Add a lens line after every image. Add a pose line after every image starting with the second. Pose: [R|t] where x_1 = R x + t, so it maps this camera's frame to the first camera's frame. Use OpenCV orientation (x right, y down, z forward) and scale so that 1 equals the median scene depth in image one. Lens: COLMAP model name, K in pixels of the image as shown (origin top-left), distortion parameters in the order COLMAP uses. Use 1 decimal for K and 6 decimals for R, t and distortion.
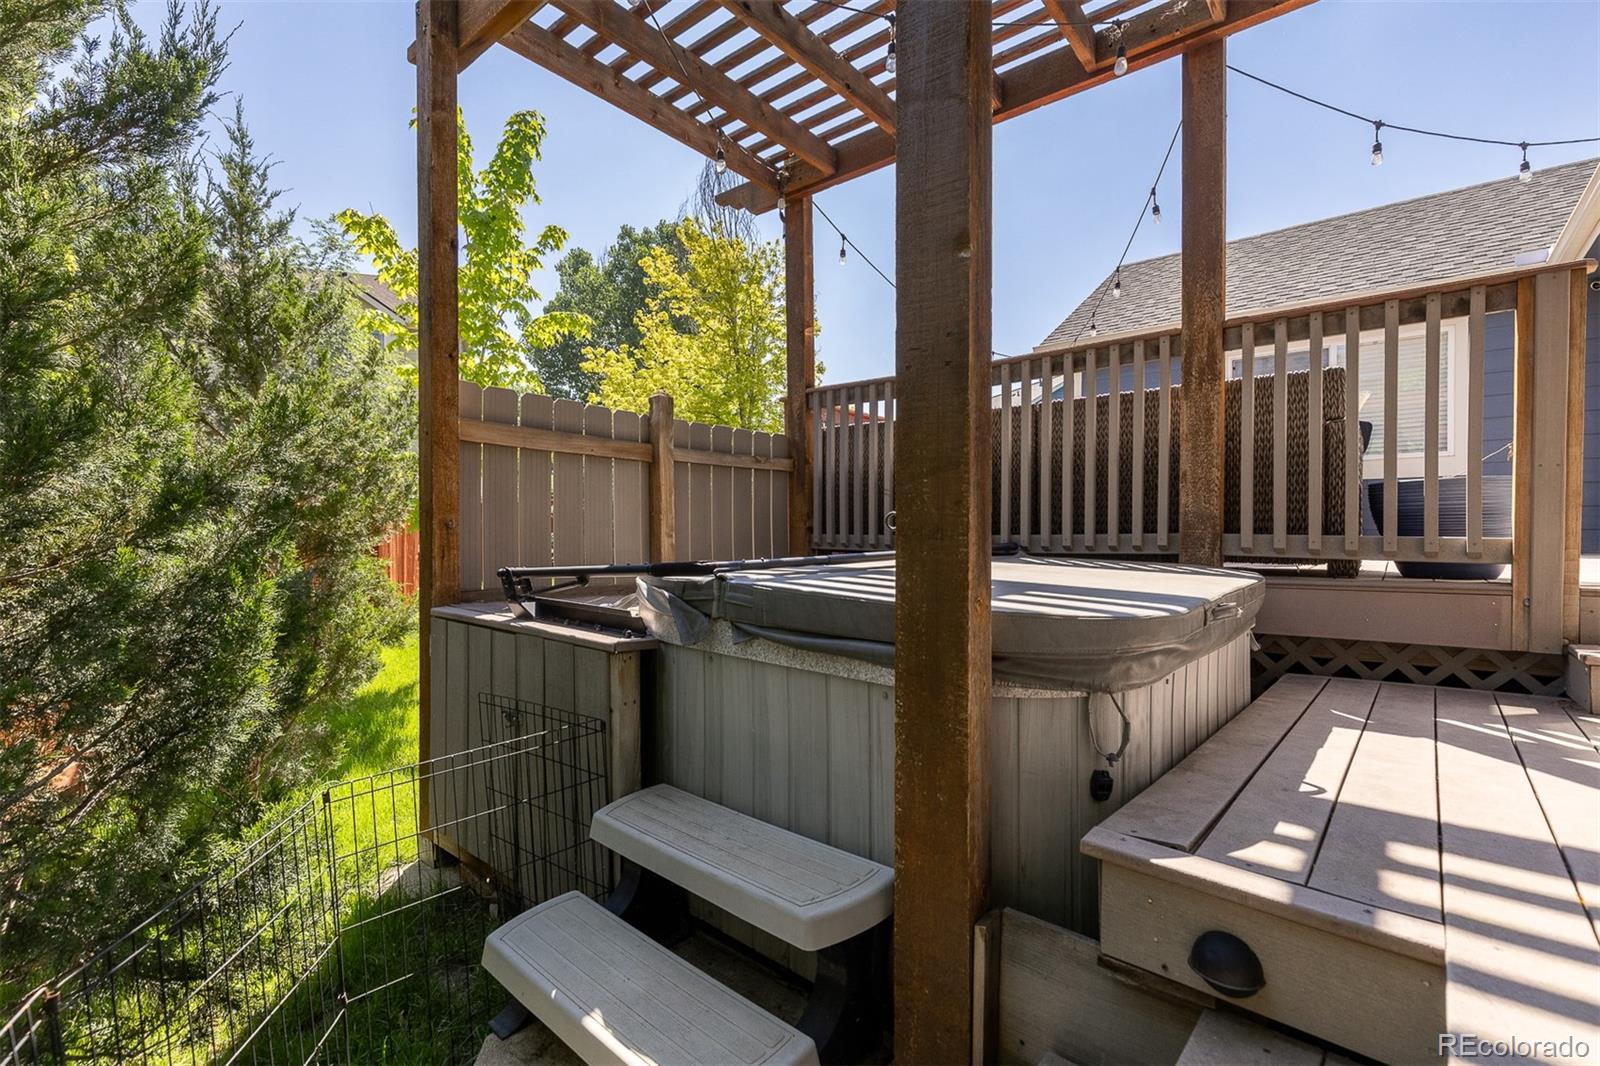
lens RADIAL K [[727.2, 0, 803.3], [0, 727.2, 533.9], [0, 0, 1]] dist [0.017130, -0.002234]
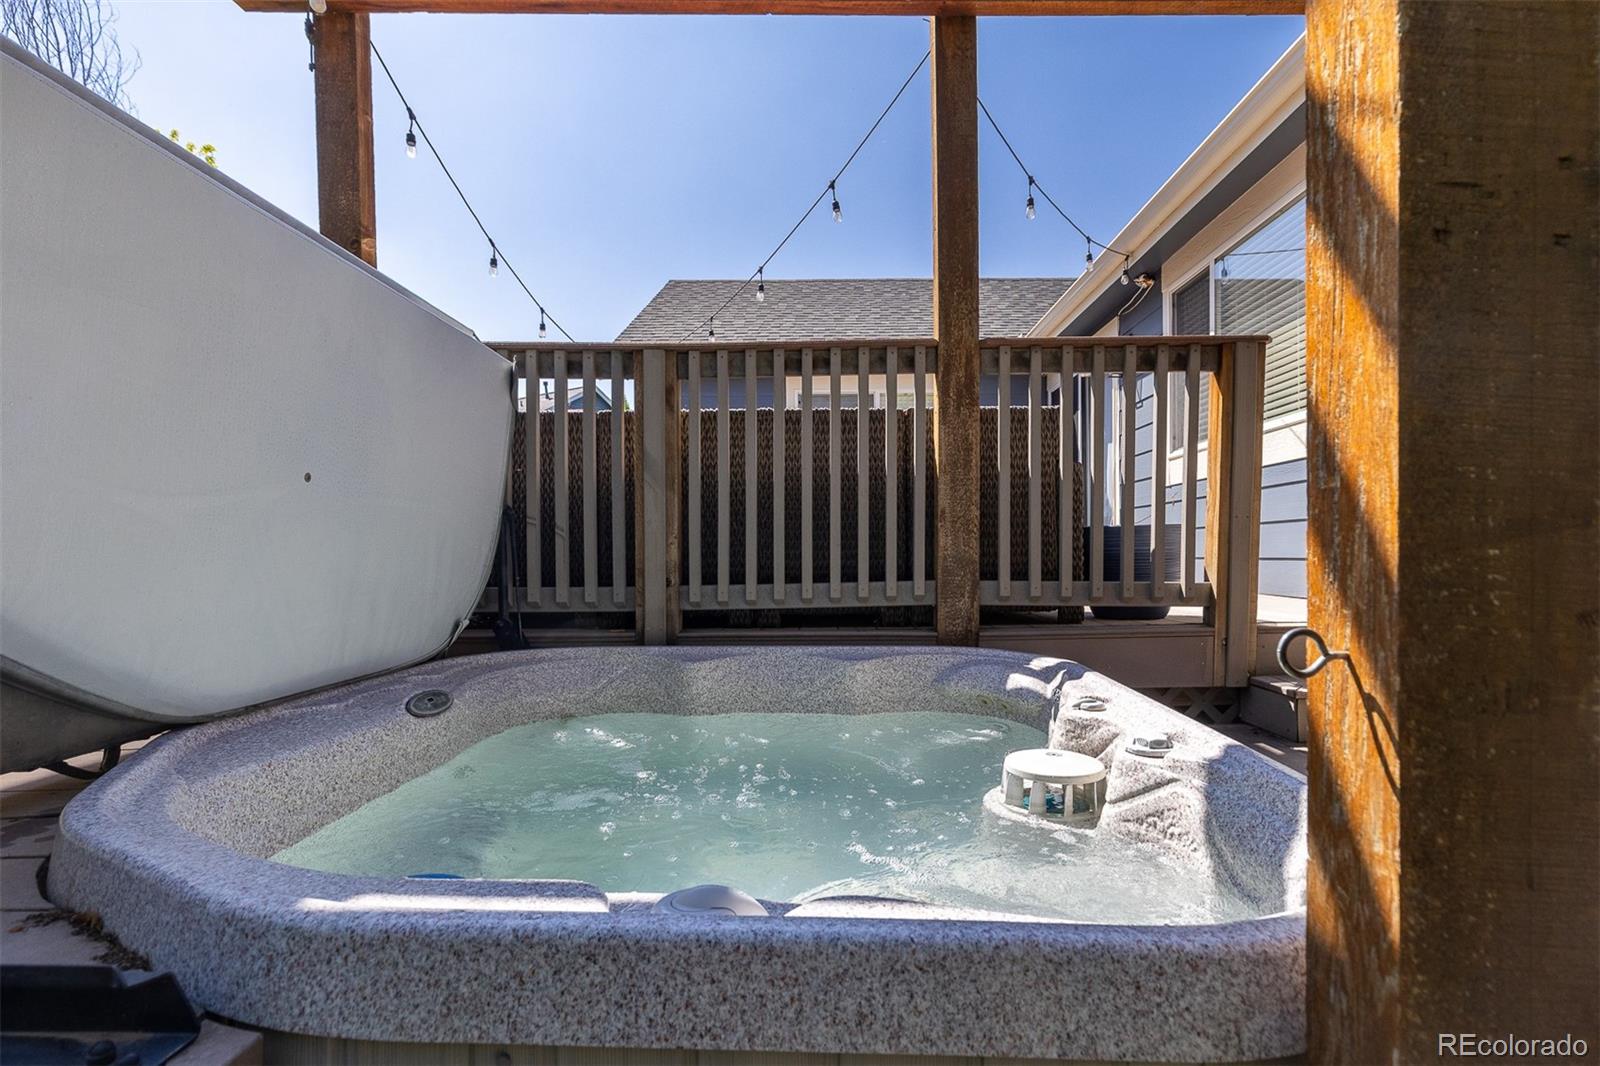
lens RADIAL K [[727.2, 0, 803.4], [0, 727.2, 543.6], [0, 0, 1]] dist [0.017130, -0.002234]
pose [[0.768727, -0.005514, 0.639553, -0.147509], [0.008130, 0.999966, -0.001151, -0.045019], [-0.639525, 0.006084, 0.768746, 0.453379]]
